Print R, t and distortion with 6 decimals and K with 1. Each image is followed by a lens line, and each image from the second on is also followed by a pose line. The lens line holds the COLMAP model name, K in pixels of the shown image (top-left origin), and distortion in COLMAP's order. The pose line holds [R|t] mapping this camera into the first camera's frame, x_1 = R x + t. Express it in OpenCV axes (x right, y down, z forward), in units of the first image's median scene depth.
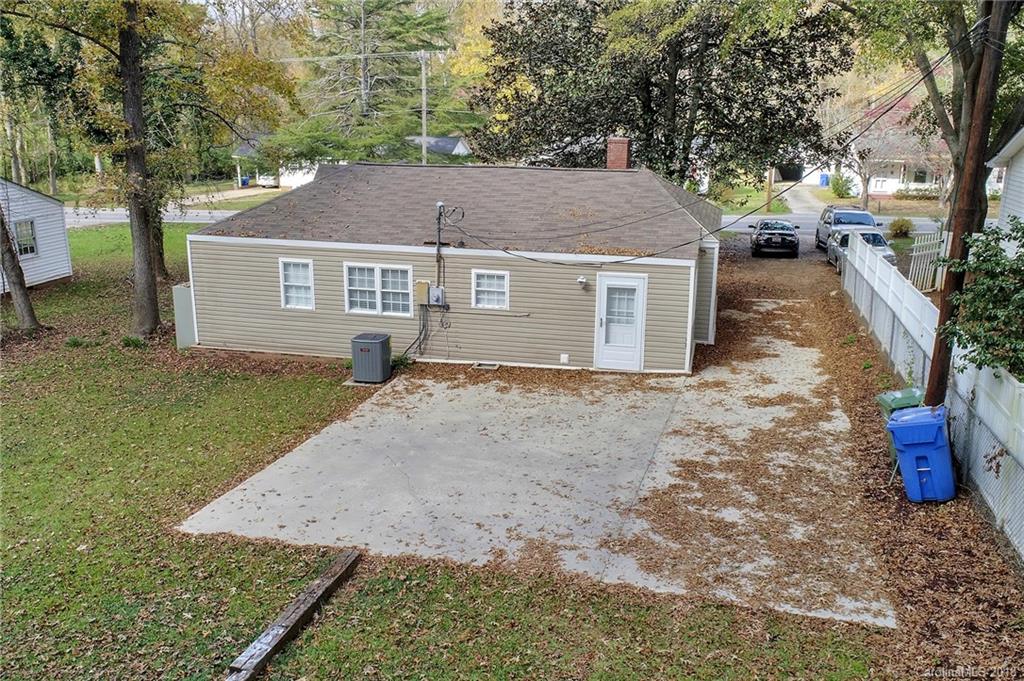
lens RADIAL K [[871.9, 0, 510.7], [0, 871.9, 341.8], [0, 0, 1]] dist [-0.008158, -0.002568]
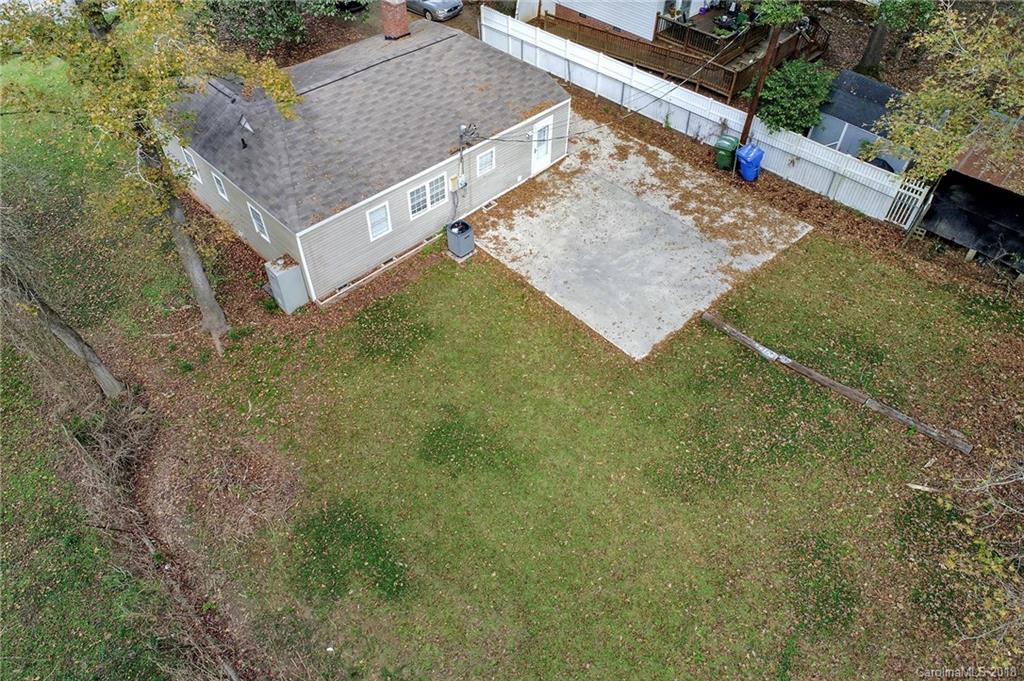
lens RADIAL K [[690.6, 0, 511.4], [0, 690.6, 339.1], [0, 0, 1]] dist [-0.003325, -0.000484]
pose [[0.509160, -0.625331, 0.591370, -1.099676], [0.205374, 0.755528, 0.622092, -0.685520], [-0.835810, -0.195292, 0.513111, 0.290276]]
